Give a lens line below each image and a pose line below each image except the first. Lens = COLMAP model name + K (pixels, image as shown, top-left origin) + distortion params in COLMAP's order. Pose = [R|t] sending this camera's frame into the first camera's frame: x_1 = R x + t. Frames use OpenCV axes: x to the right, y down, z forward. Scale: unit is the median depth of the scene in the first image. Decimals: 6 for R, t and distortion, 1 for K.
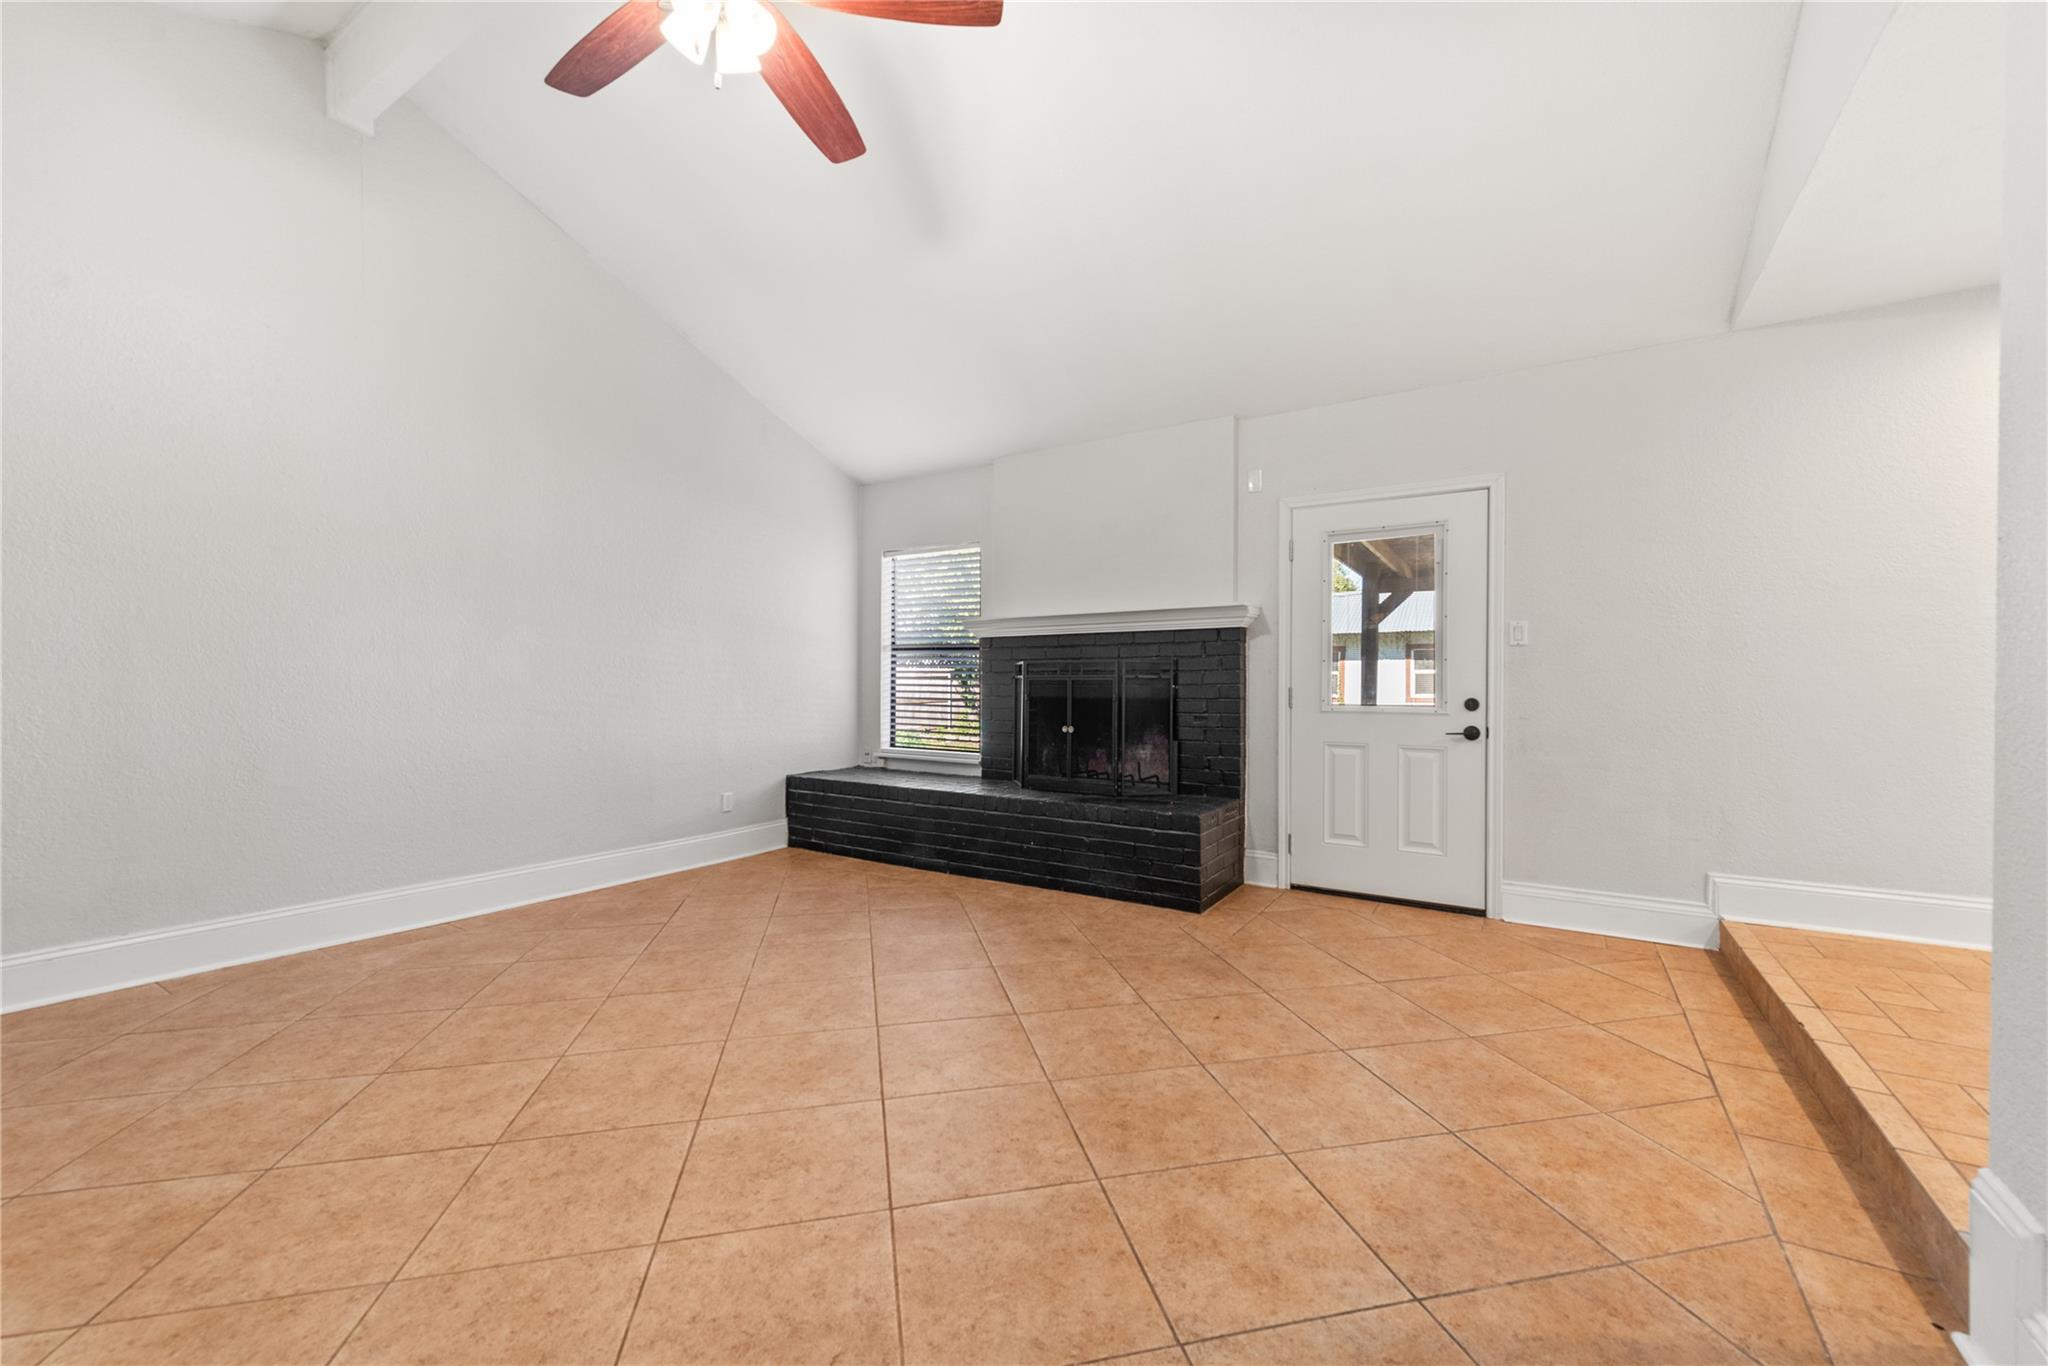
lens RADIAL K [[797.3, 0, 1039.4], [0, 797.3, 689.7], [0, 0, 1]] dist [0.010369, -0.001144]
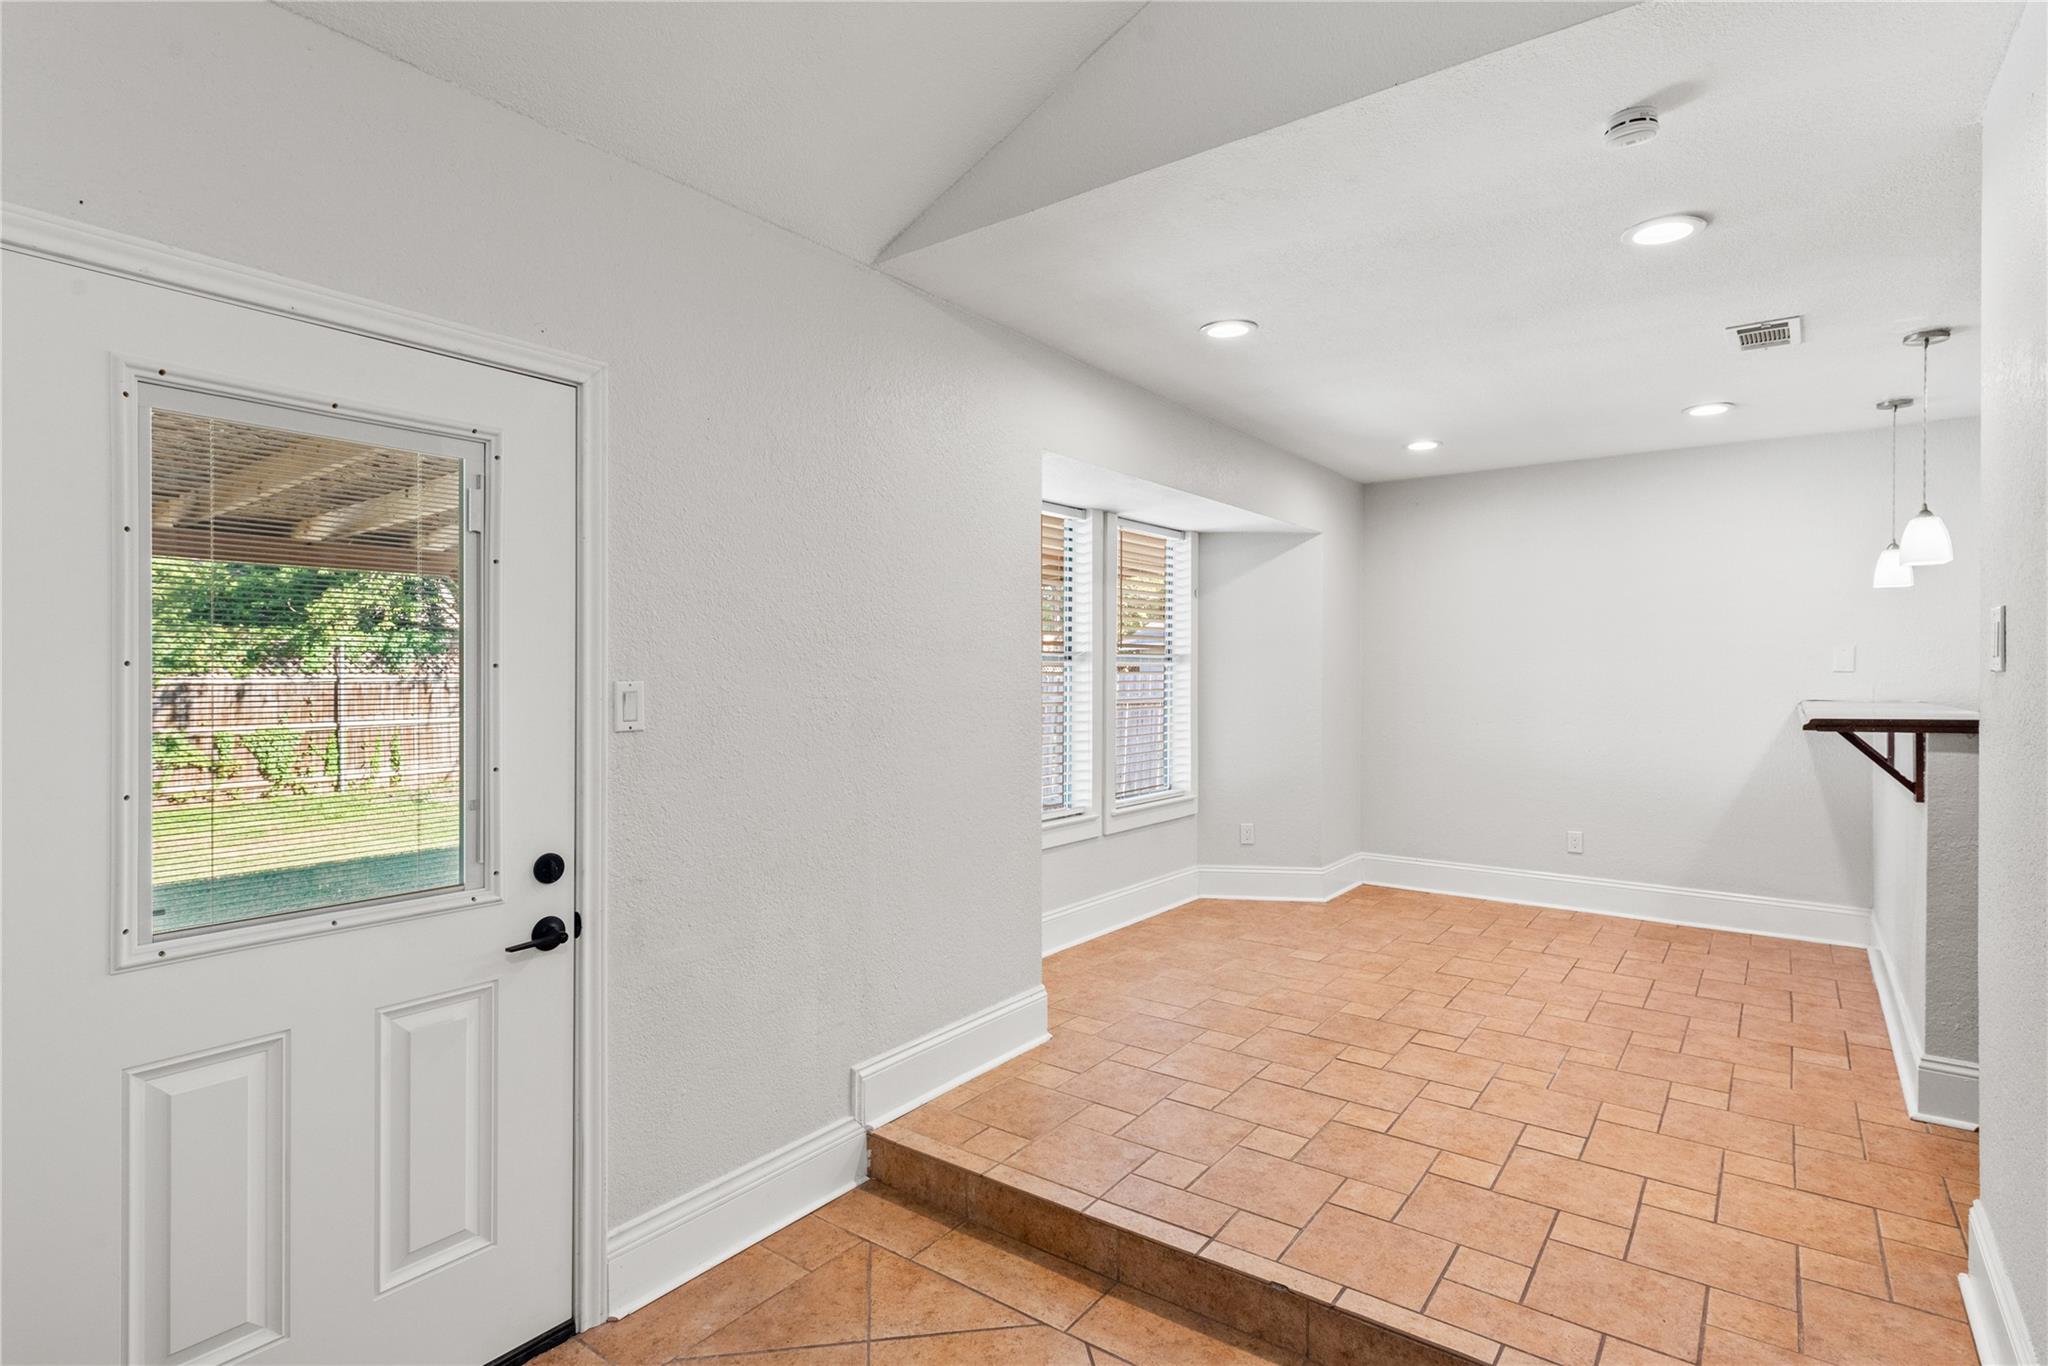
lens RADIAL K [[1015.4, 0, 1021.2], [0, 1015.4, 674.2], [0, 0, 1]] dist [0.008489, -0.001710]
pose [[0.081473, -0.003974, 0.996668, 0.005833], [0.011438, 0.999930, 0.003052, -0.088069], [-0.996610, 0.011151, 0.081513, 0.706782]]
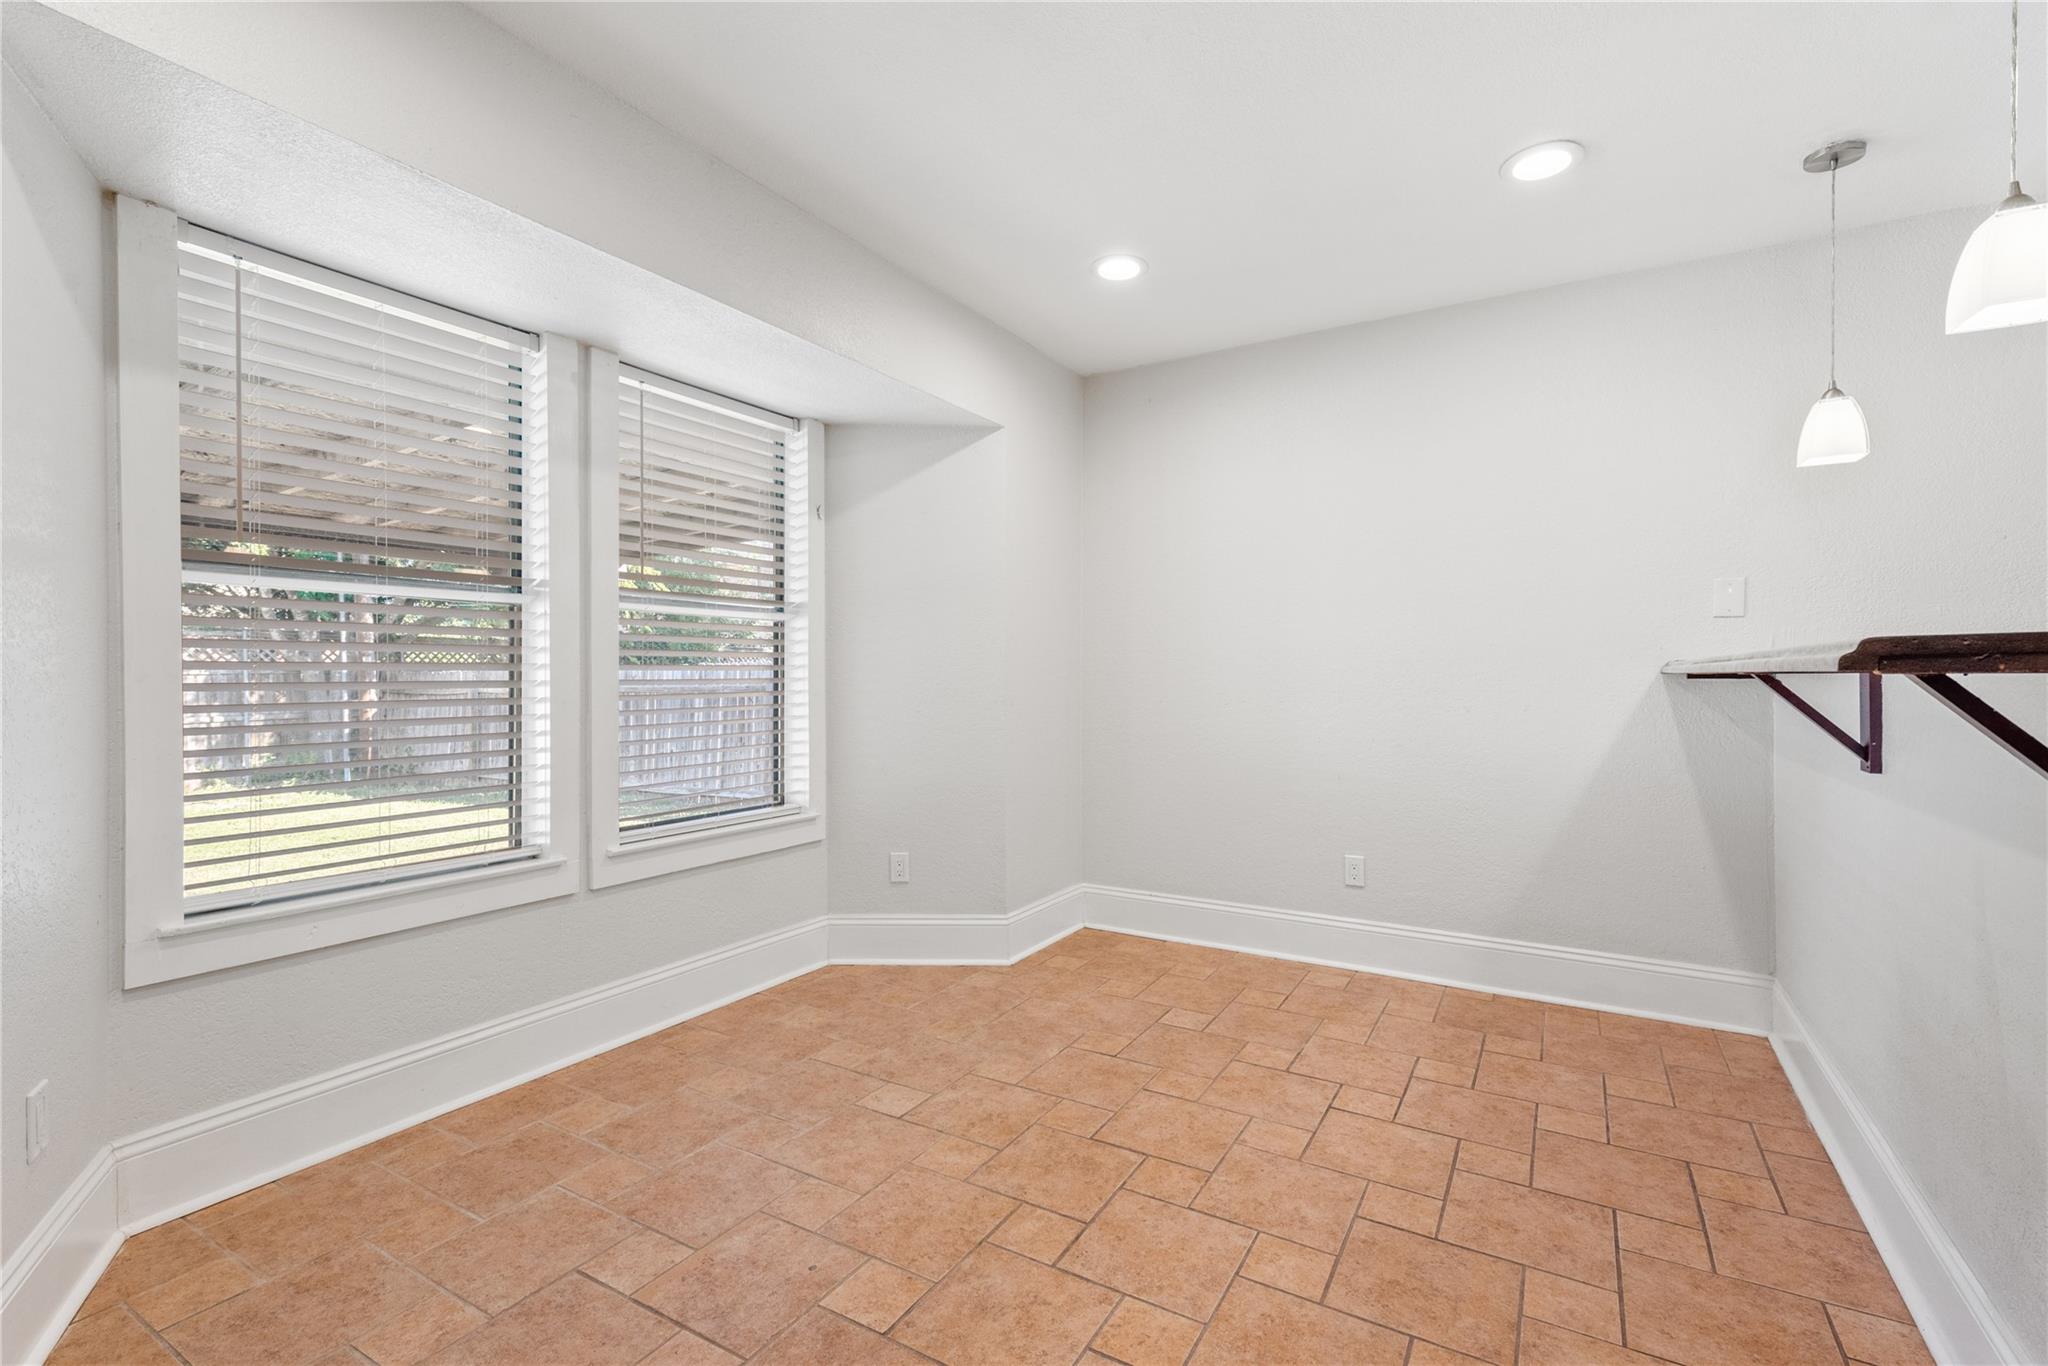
lens RADIAL K [[920.1, 0, 1021.9], [0, 920.1, 679.5], [0, 0, 1]] dist [0.007123, -0.000627]
pose [[-0.025231, -0.005564, 0.999666, 0.607446], [0.014940, 0.999871, 0.005942, -0.035870], [-0.999570, 0.015085, -0.025144, 0.392590]]
